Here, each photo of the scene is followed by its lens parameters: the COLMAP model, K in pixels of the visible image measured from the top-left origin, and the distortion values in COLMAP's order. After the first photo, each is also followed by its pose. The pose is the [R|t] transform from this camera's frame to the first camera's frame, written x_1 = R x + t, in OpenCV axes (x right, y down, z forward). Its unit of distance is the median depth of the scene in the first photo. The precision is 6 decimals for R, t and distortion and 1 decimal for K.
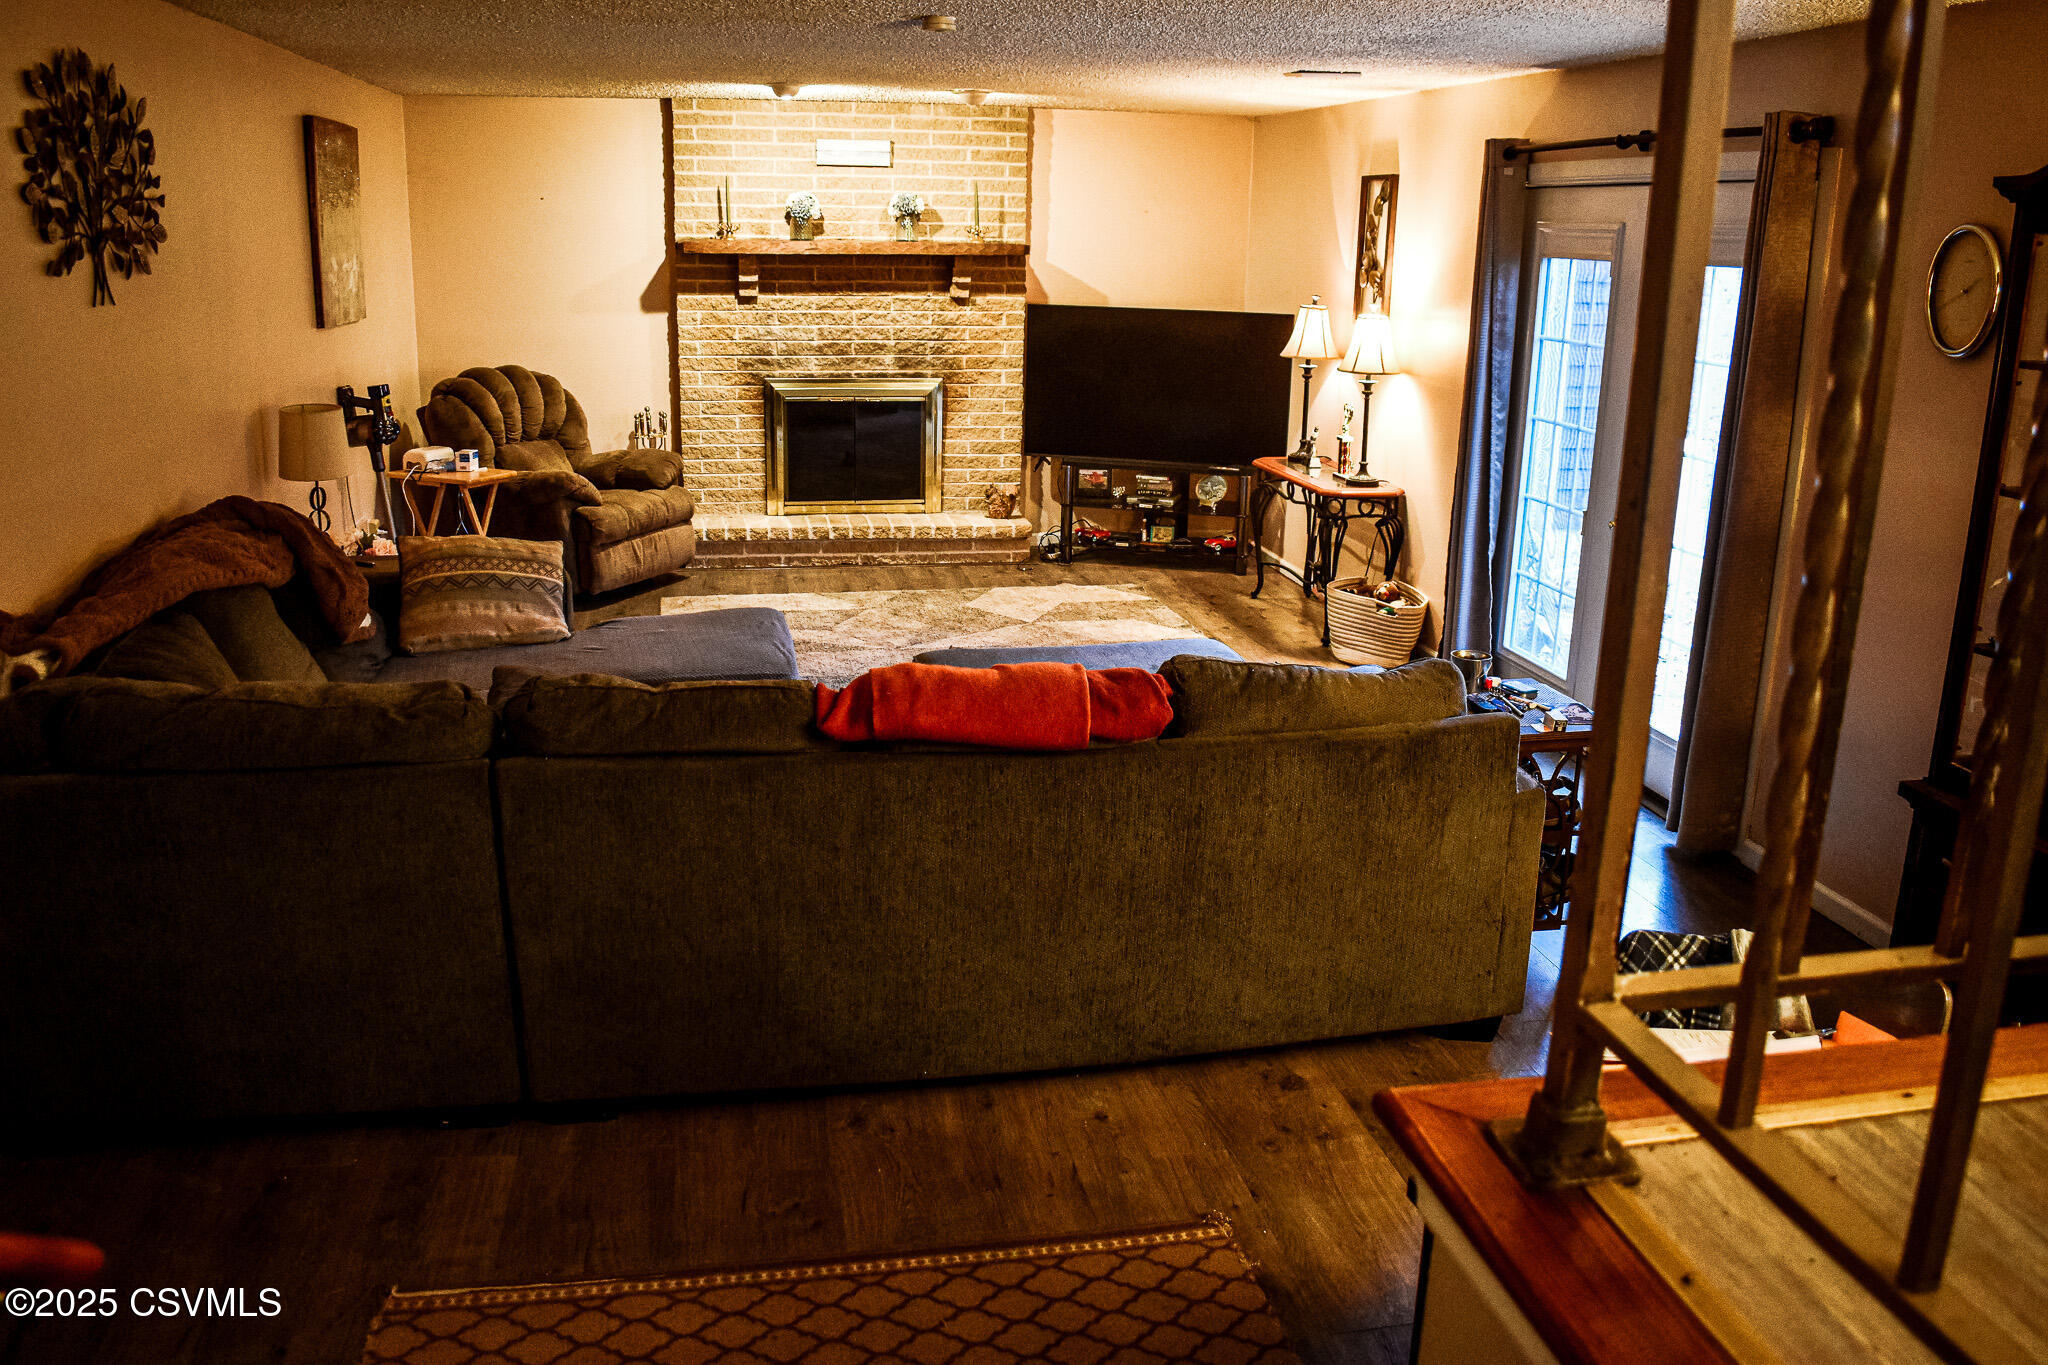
lens RADIAL K [[1627.7, 0, 1022.5], [0, 1627.7, 667.1], [0, 0, 1]] dist [-0.096484, 0.015056]
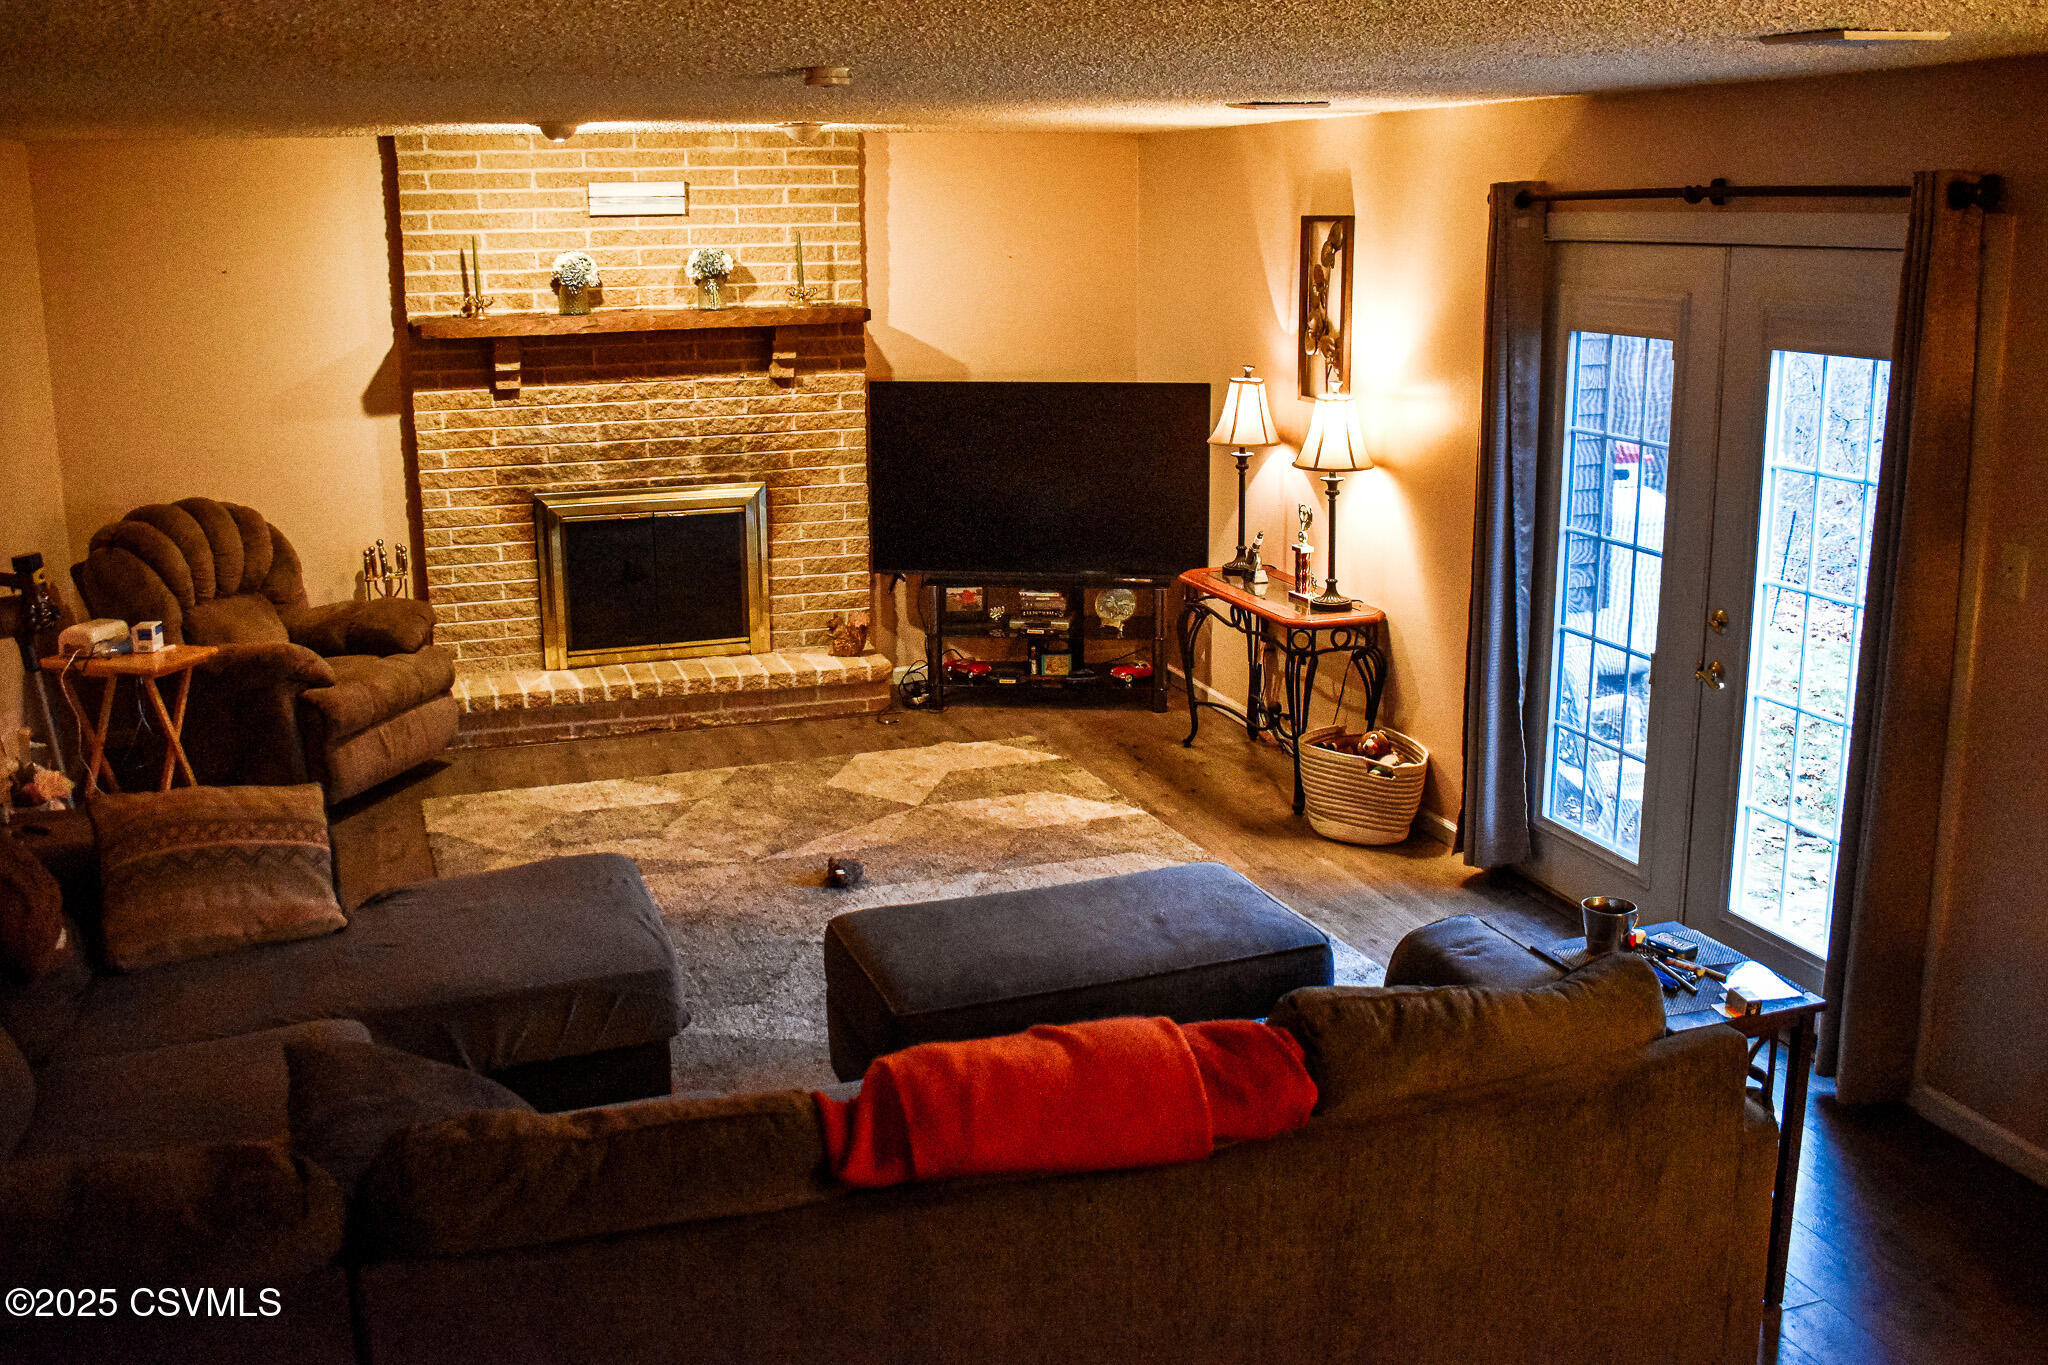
lens RADIAL K [[1958.3, 0, 1021.7], [0, 1958.3, 667.3], [0, 0, 1]] dist [-0.079572, 0.000000]
pose [[0.990598, -0.059330, 0.123271, -0.051141], [0.063753, 0.997445, -0.032248, -0.054340], [-0.121043, 0.039803, 0.991849, 0.063777]]
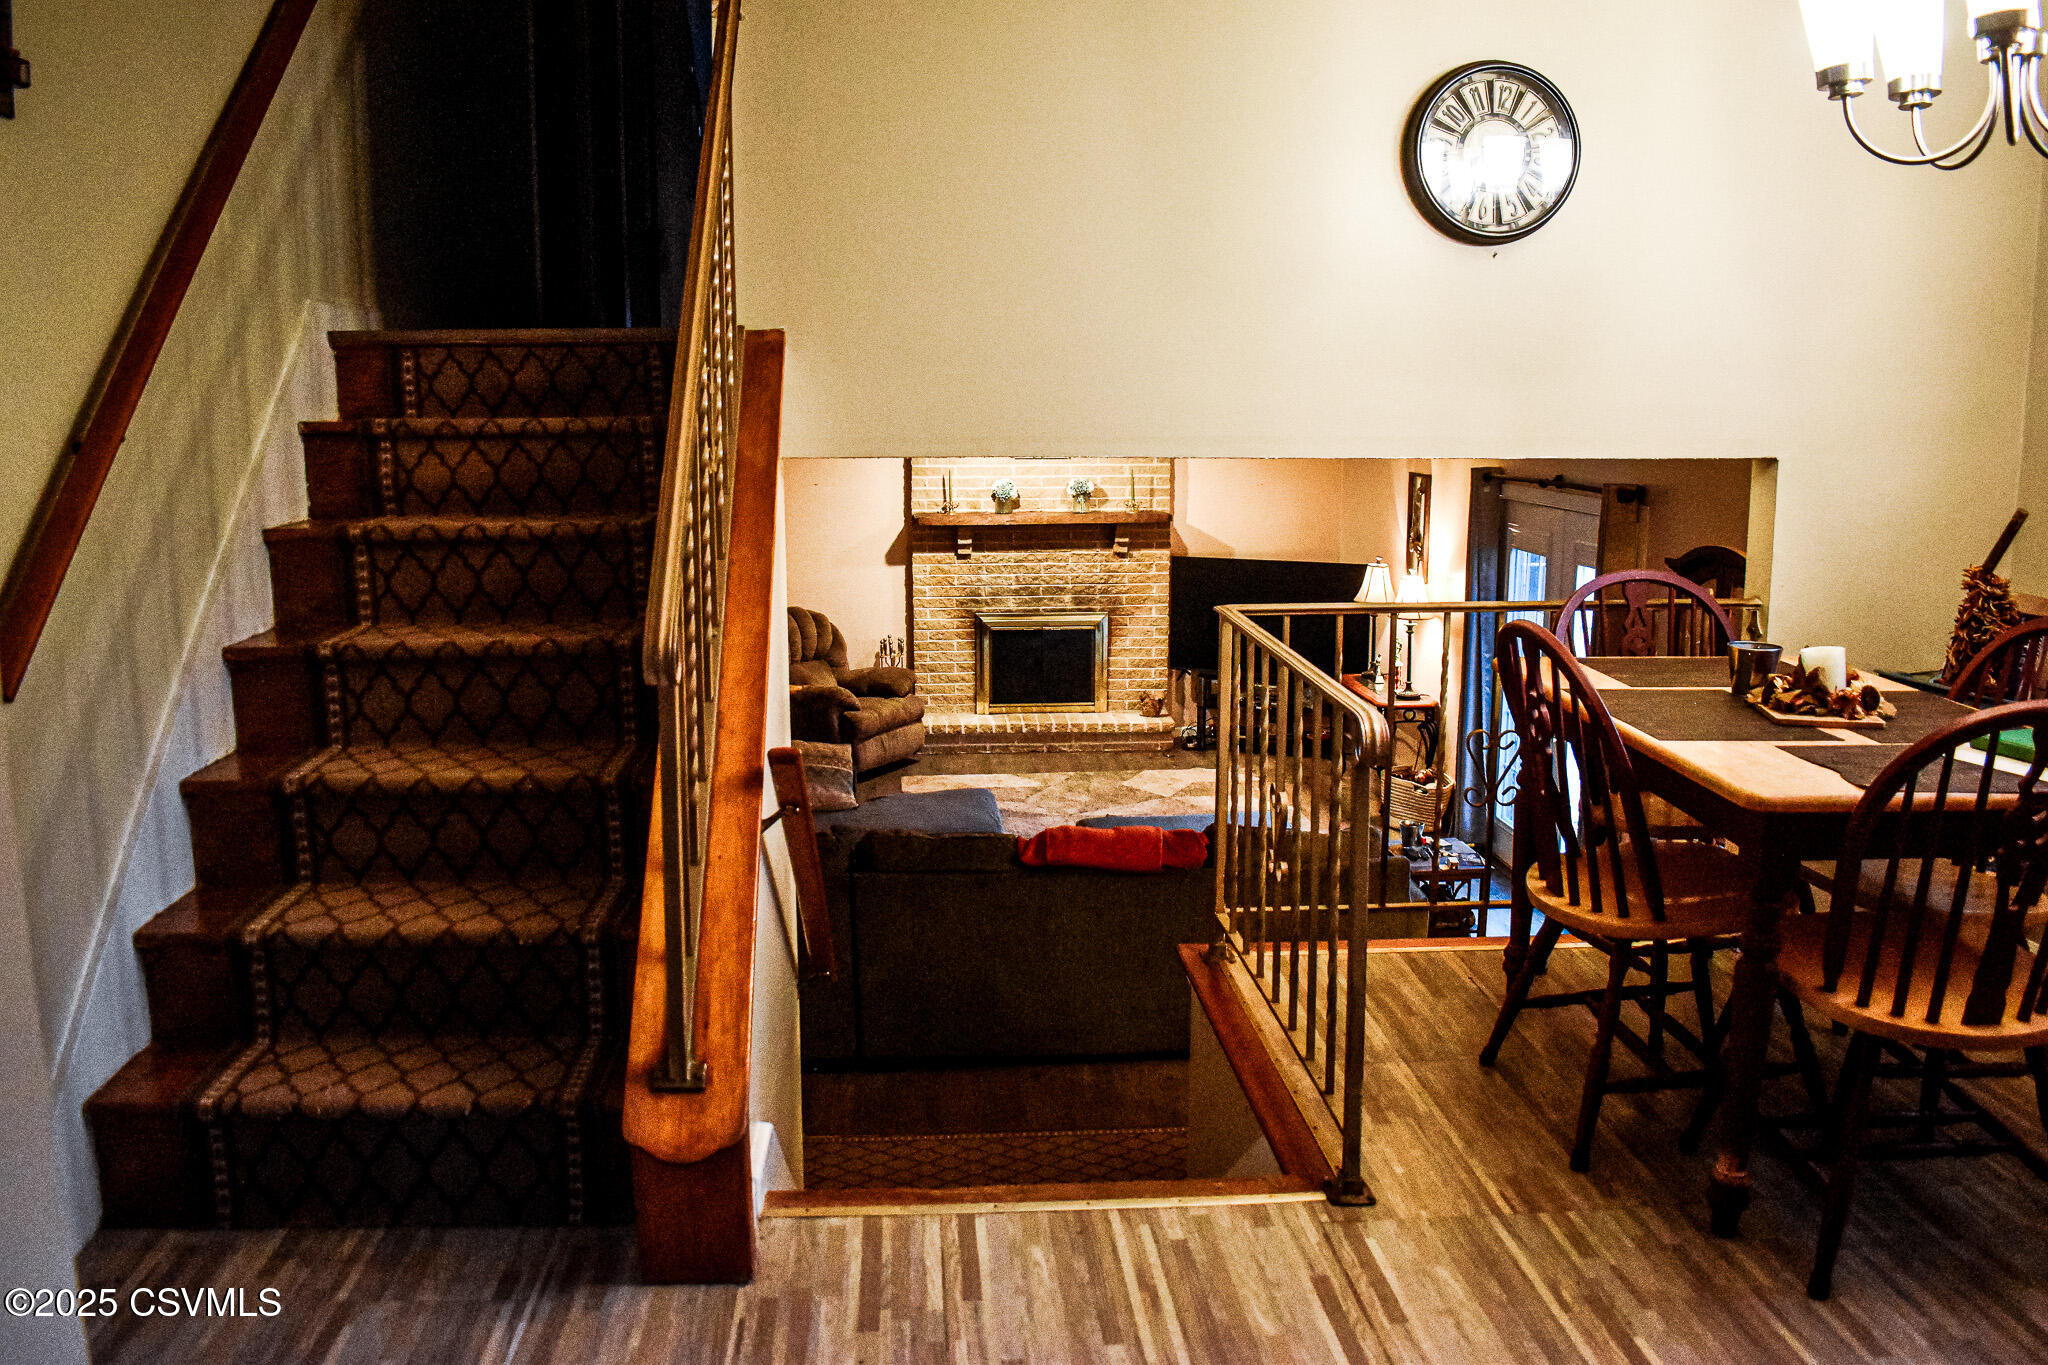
lens RADIAL K [[1627.7, 0, 1017.1], [0, 1627.7, 672.6], [0, 0, 1]] dist [-0.096484, 0.015056]
pose [[0.992809, -0.001555, -0.119695, 0.038999], [-0.010074, 0.995283, -0.096493, 0.001574], [0.119281, 0.097006, 0.988110, -0.346610]]
